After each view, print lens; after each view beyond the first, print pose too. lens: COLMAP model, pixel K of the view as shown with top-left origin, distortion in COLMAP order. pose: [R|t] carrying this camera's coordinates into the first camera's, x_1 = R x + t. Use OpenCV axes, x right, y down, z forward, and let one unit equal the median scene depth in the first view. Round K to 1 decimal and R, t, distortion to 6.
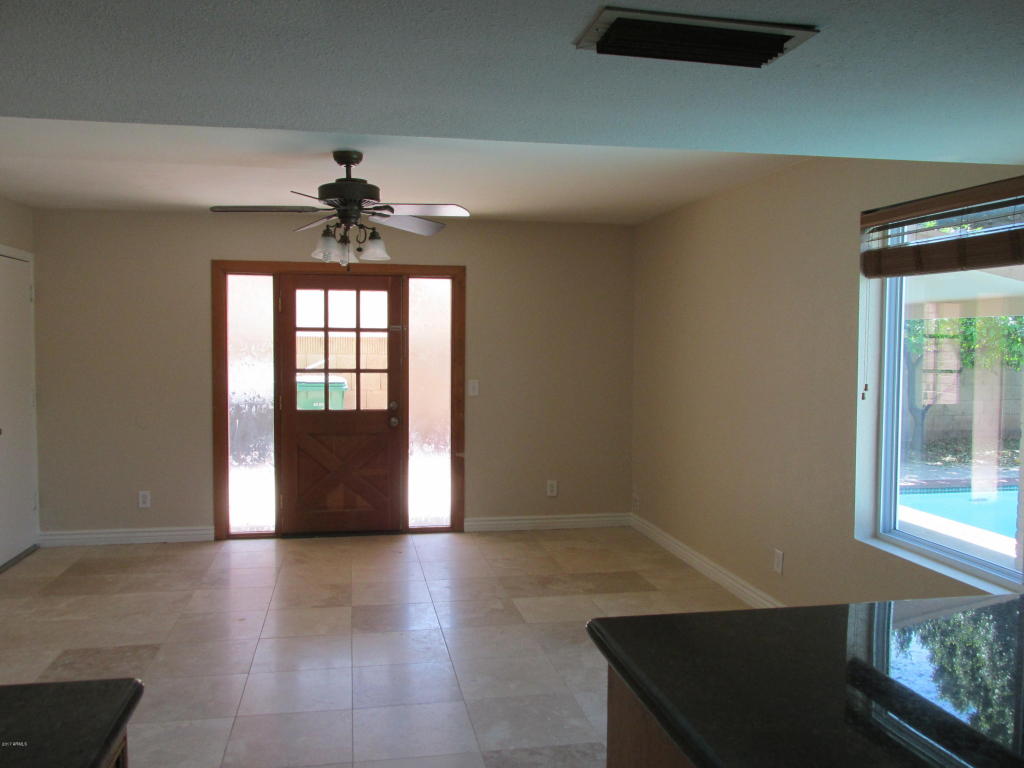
lens RADIAL K [[855.5, 0, 514.7], [0, 855.5, 378.7], [0, 0, 1]] dist [-0.025370, 0.002704]
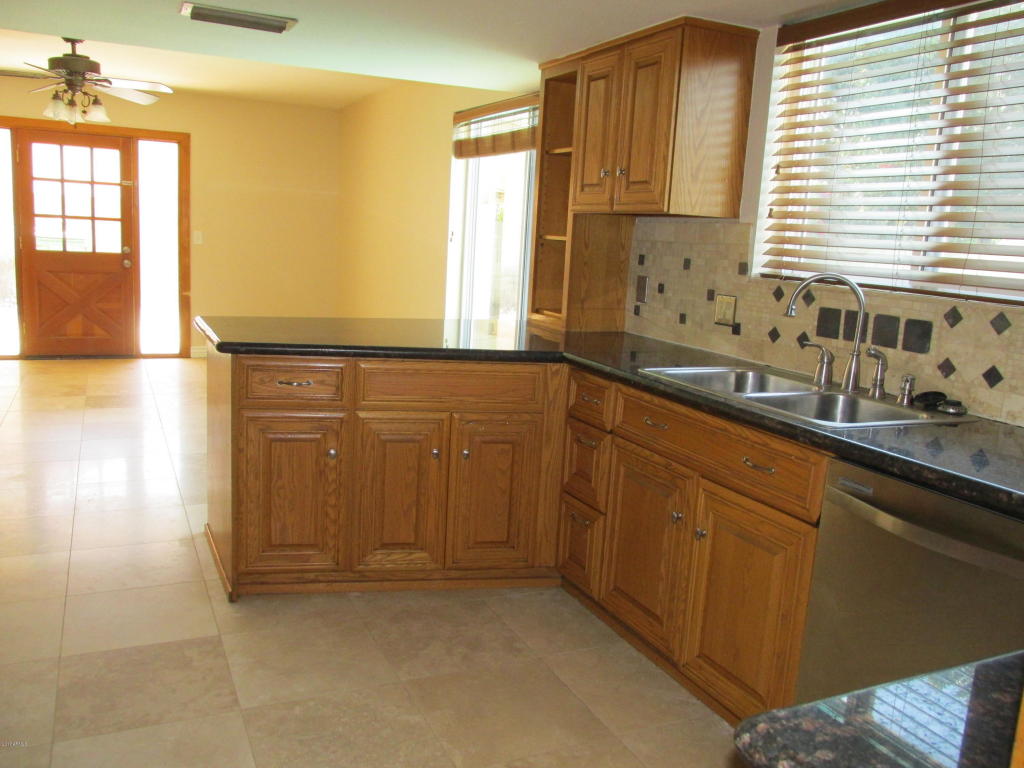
lens RADIAL K [[855.5, 0, 514.7], [0, 855.5, 378.7], [0, 0, 1]] dist [-0.025370, 0.002704]
pose [[0.966990, 0.003858, 0.254784, 0.083084], [-0.037261, 0.991279, 0.126406, 0.041979], [-0.252074, -0.131726, 0.958701, -0.301535]]
